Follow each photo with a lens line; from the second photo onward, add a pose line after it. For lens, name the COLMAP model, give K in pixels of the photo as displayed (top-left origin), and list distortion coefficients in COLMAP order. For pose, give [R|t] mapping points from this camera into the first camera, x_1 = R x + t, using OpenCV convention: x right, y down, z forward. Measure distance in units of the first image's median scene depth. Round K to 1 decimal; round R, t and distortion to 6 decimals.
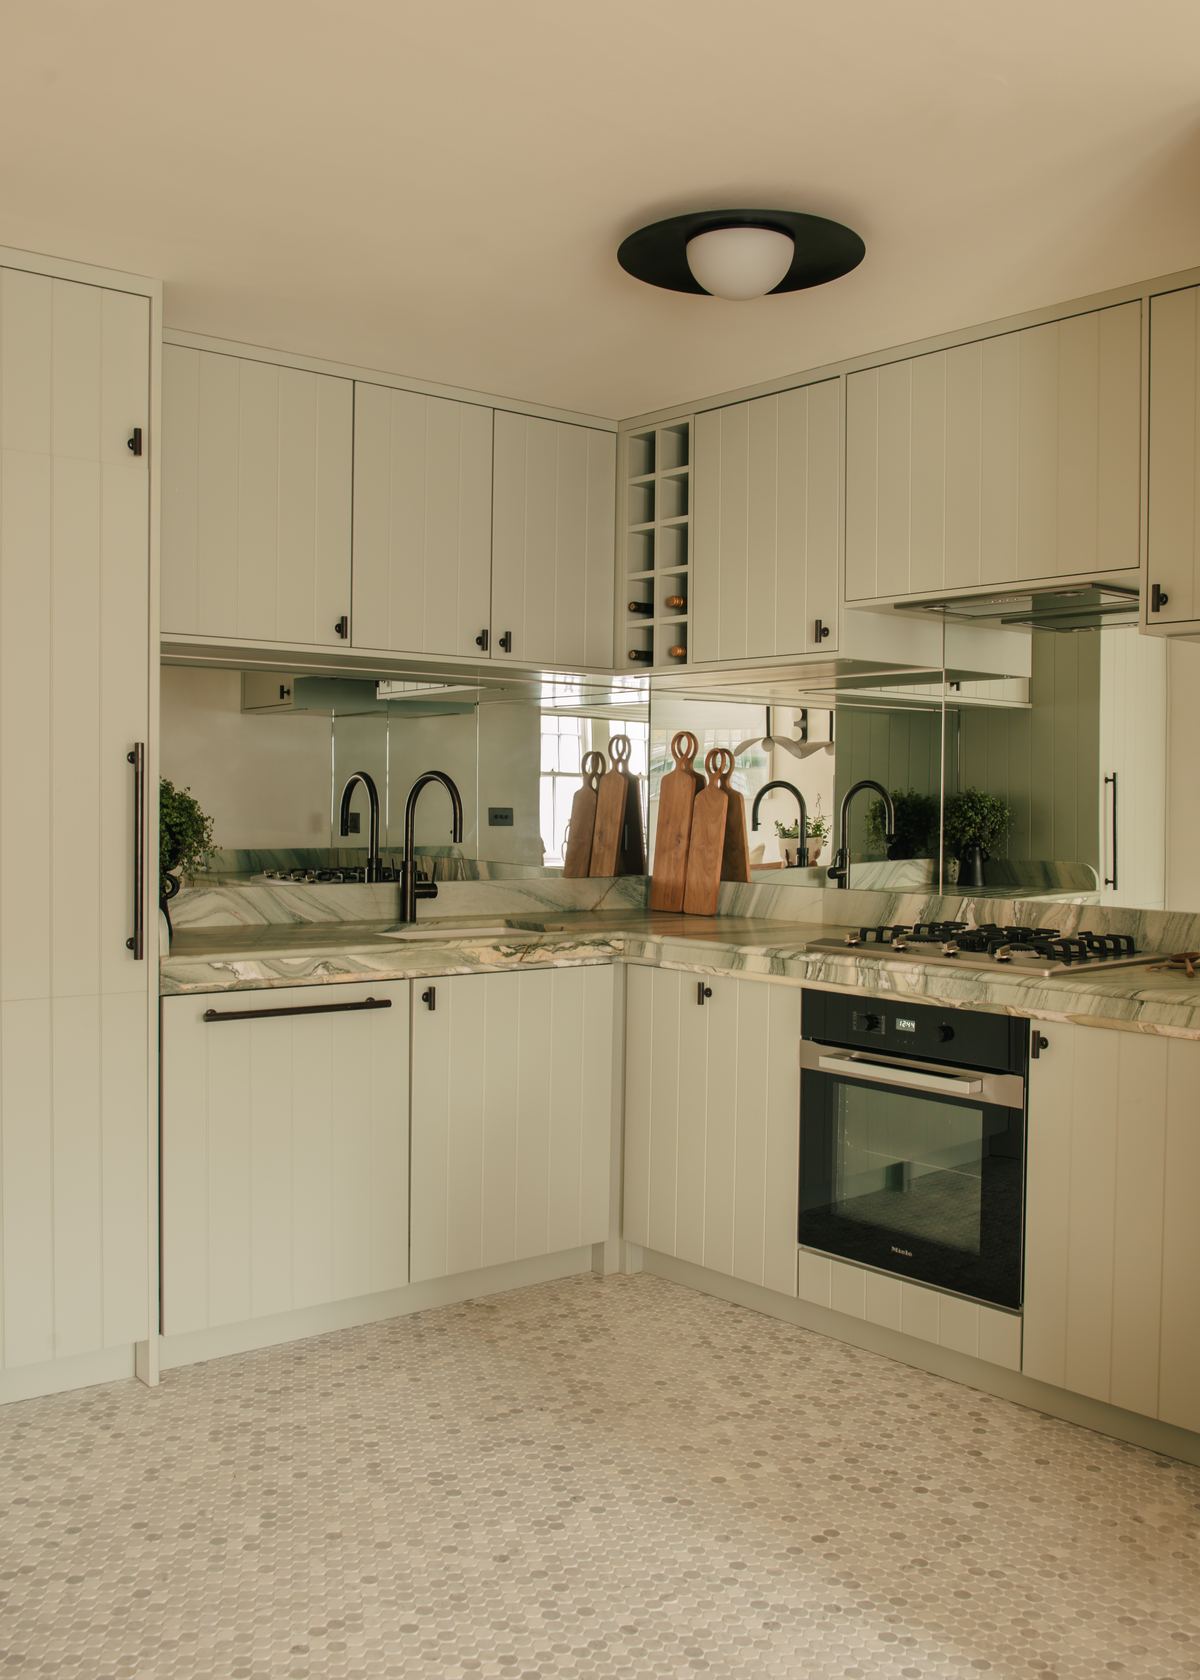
lens RADIAL K [[1519.0, 0, 600.0], [0, 1519.0, 840.0], [0, 0, 1]] dist [-0.020842, -0.022598]
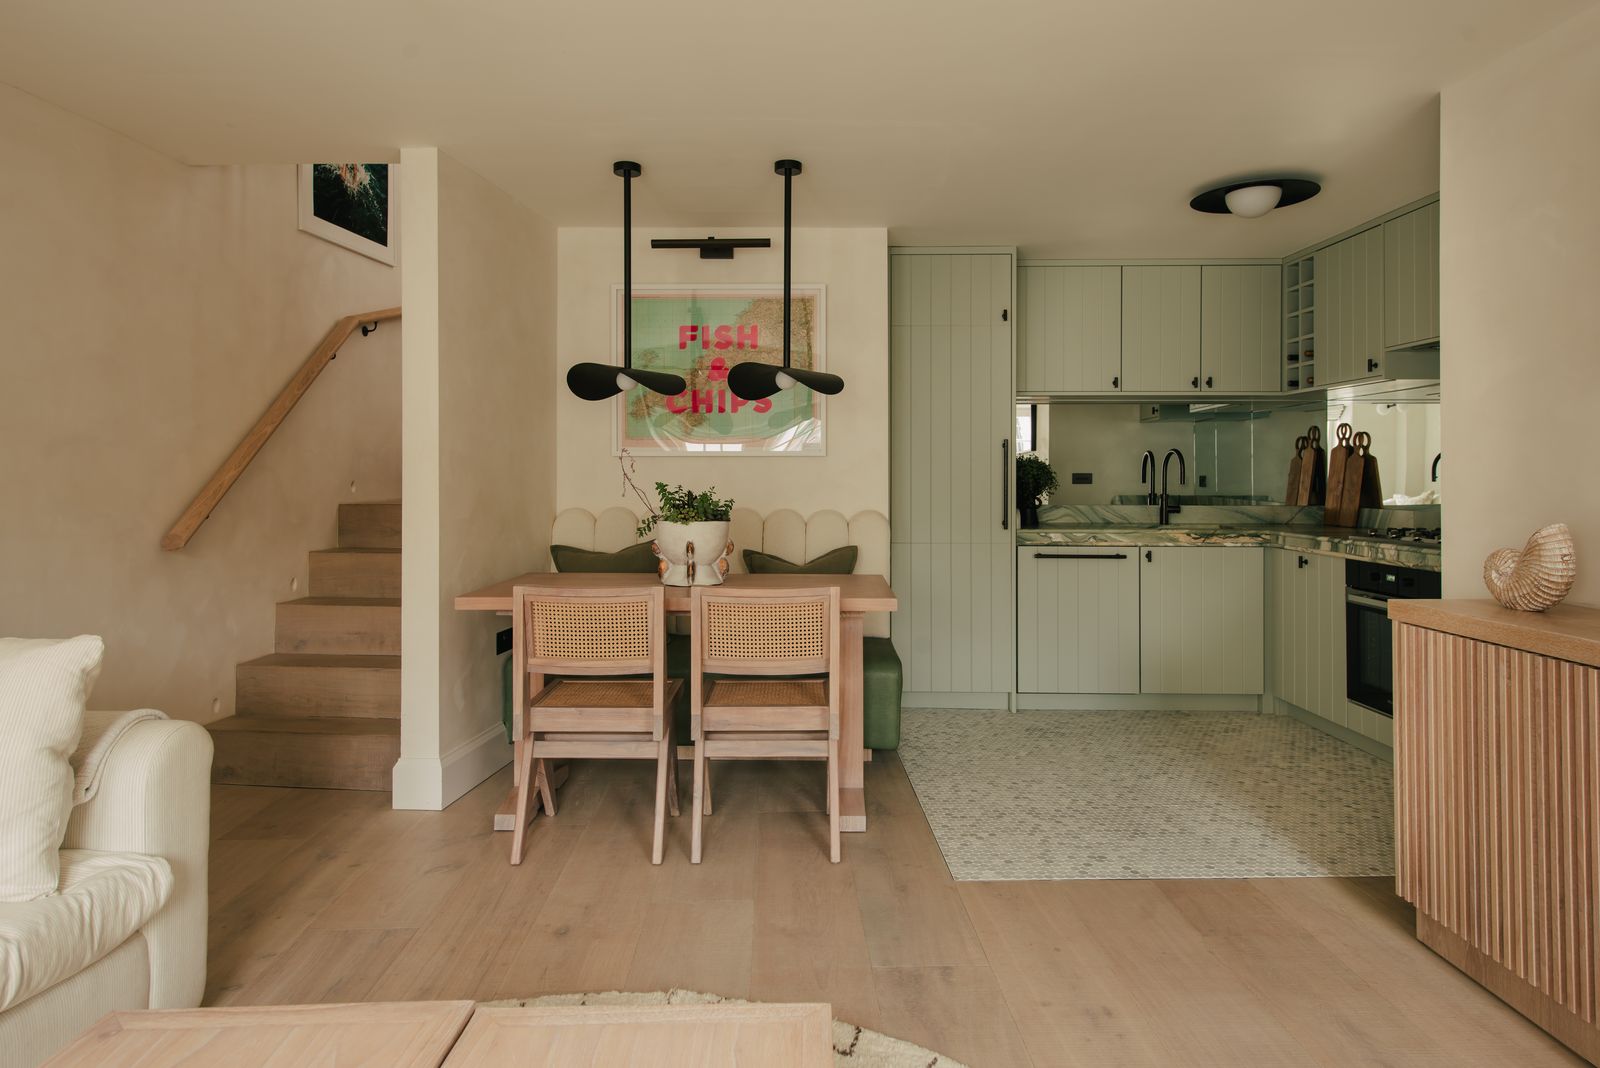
lens RADIAL K [[1451.3, 0, 802.2], [0, 1451.3, 493.5], [0, 0, 1]] dist [0.059385, 0.000777]
pose [[0.742999, -0.010068, -0.669216, 0.870550], [-0.013228, 0.999471, -0.029723, 0.082766], [0.669161, 0.030937, 0.742473, -0.810176]]
